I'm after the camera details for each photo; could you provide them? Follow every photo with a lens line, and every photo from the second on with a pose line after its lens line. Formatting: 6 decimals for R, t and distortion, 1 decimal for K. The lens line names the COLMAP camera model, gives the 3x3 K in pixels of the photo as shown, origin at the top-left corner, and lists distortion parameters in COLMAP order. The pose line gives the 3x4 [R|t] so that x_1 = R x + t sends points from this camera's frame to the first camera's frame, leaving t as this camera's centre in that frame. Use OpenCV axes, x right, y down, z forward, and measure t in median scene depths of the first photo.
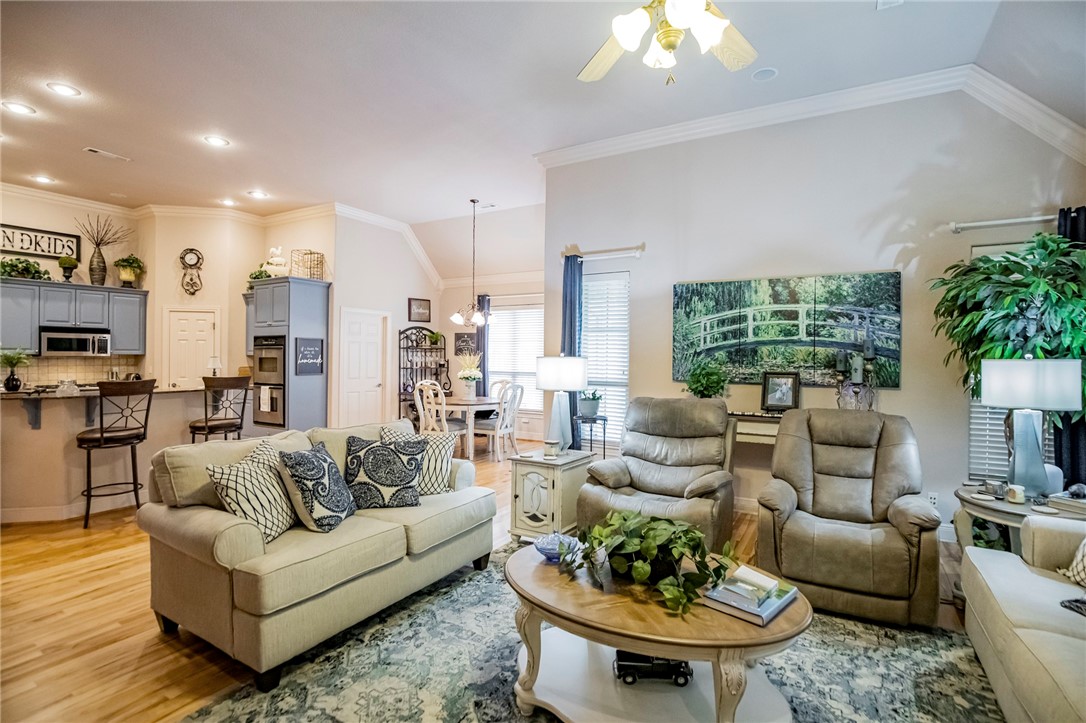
lens RADIAL K [[505.4, 0, 547.4], [0, 505.4, 357.8], [0, 0, 1]] dist [-0.027015, 0.001475]
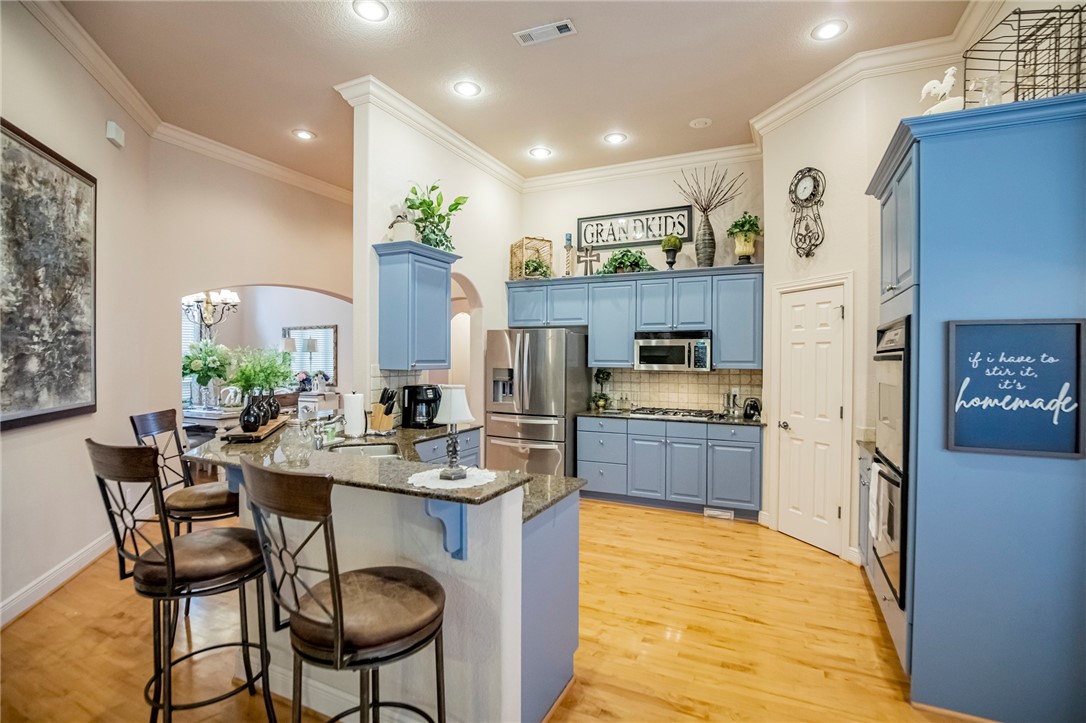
lens RADIAL K [[505.4, 0, 550.3], [0, 505.4, 357.8], [0, 0, 1]] dist [-0.027015, 0.001475]
pose [[0.082195, -0.006553, -0.996595, -0.225796], [-0.009989, 0.999923, -0.007398, -0.014239], [0.996566, 0.010563, 0.082123, 0.729626]]
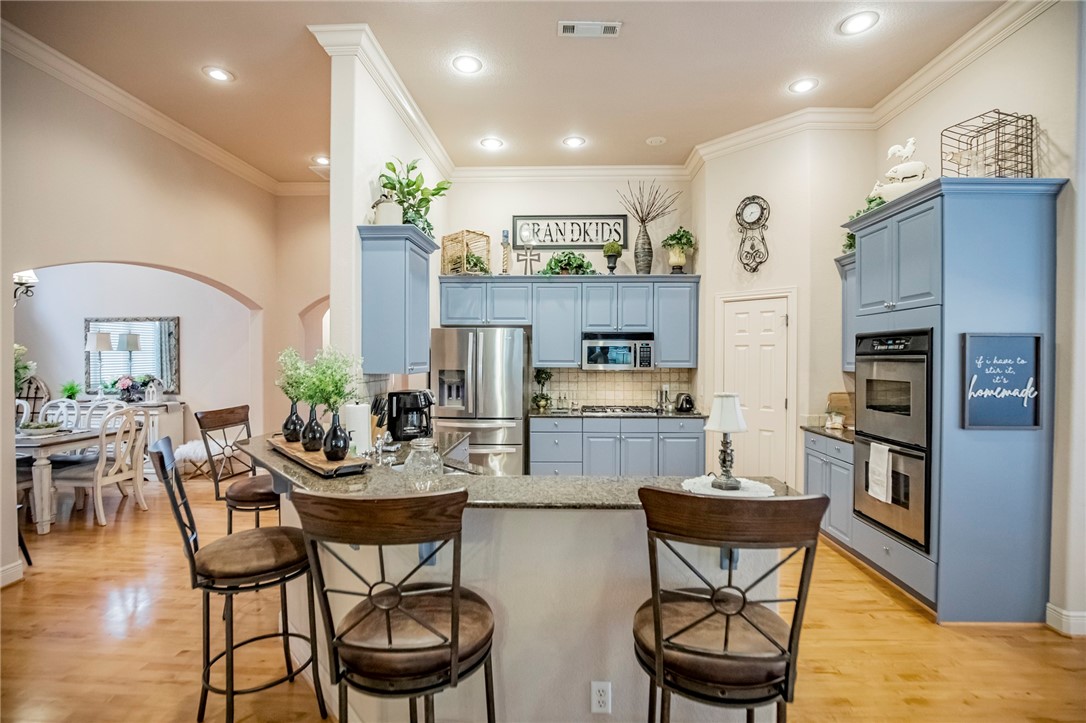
lens RADIAL K [[505.4, 0, 548.5], [0, 505.4, 358.3], [0, 0, 1]] dist [-0.027015, 0.001475]
pose [[0.462430, -0.001034, -0.886655, -0.299410], [-0.004202, 0.999986, -0.003358, -0.017609], [0.886646, 0.005279, 0.462419, 0.521214]]
